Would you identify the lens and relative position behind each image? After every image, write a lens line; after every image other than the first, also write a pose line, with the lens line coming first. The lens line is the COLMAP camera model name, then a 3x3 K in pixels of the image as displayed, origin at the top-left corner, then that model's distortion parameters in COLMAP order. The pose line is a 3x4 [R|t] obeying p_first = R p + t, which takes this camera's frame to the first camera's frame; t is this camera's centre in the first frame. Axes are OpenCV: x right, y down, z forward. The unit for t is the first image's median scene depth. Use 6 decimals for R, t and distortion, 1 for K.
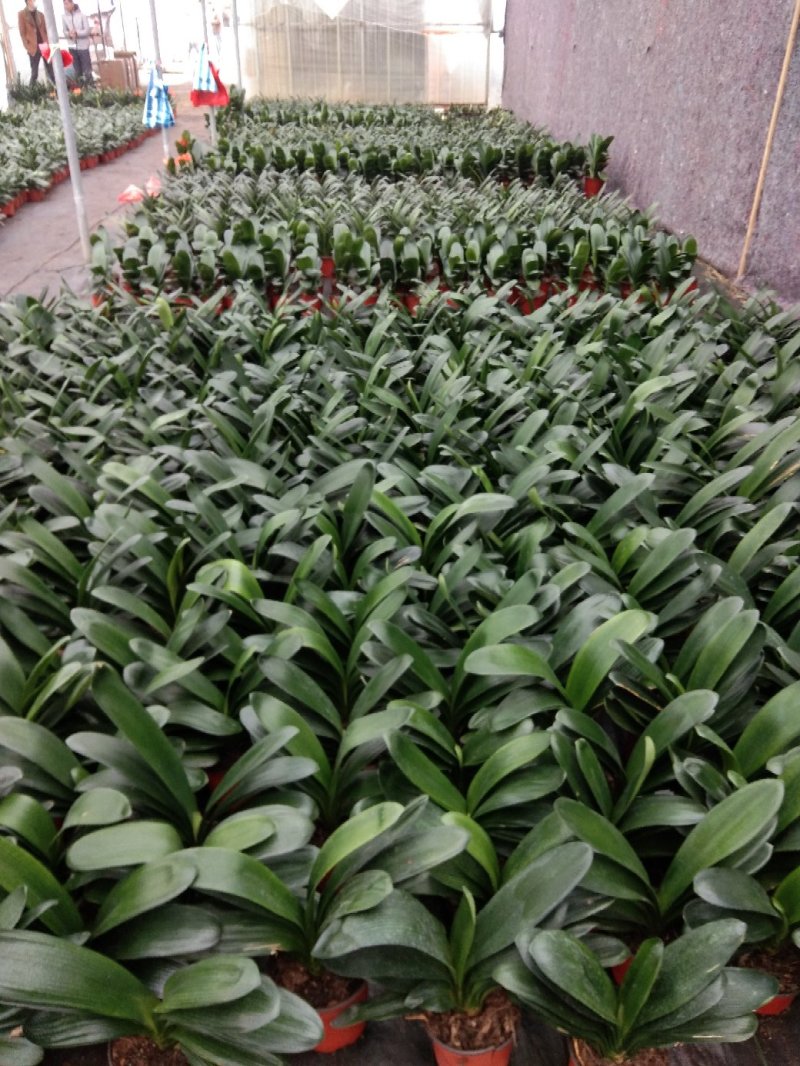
lens RADIAL K [[903.9, 0, 400.5], [0, 903.9, 520.9], [0, 0, 1]] dist [0.060252, -0.158118]
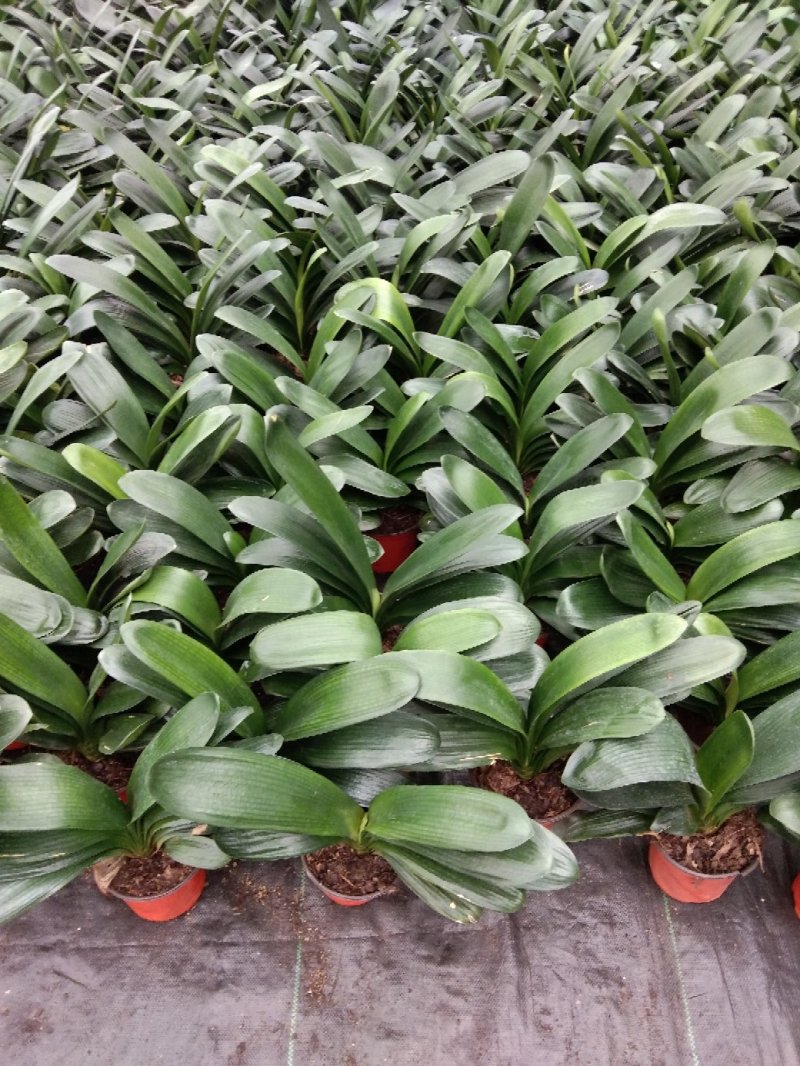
lens RADIAL K [[893.1, 0, 400.0], [0, 893.1, 533.0], [0, 0, 1]] dist [-0.009097, -0.017144]
pose [[0.998811, 0.044605, -0.019674, -0.121600], [-0.035773, 0.944756, 0.325817, -0.002485], [0.033120, -0.324726, 0.945228, 0.147224]]
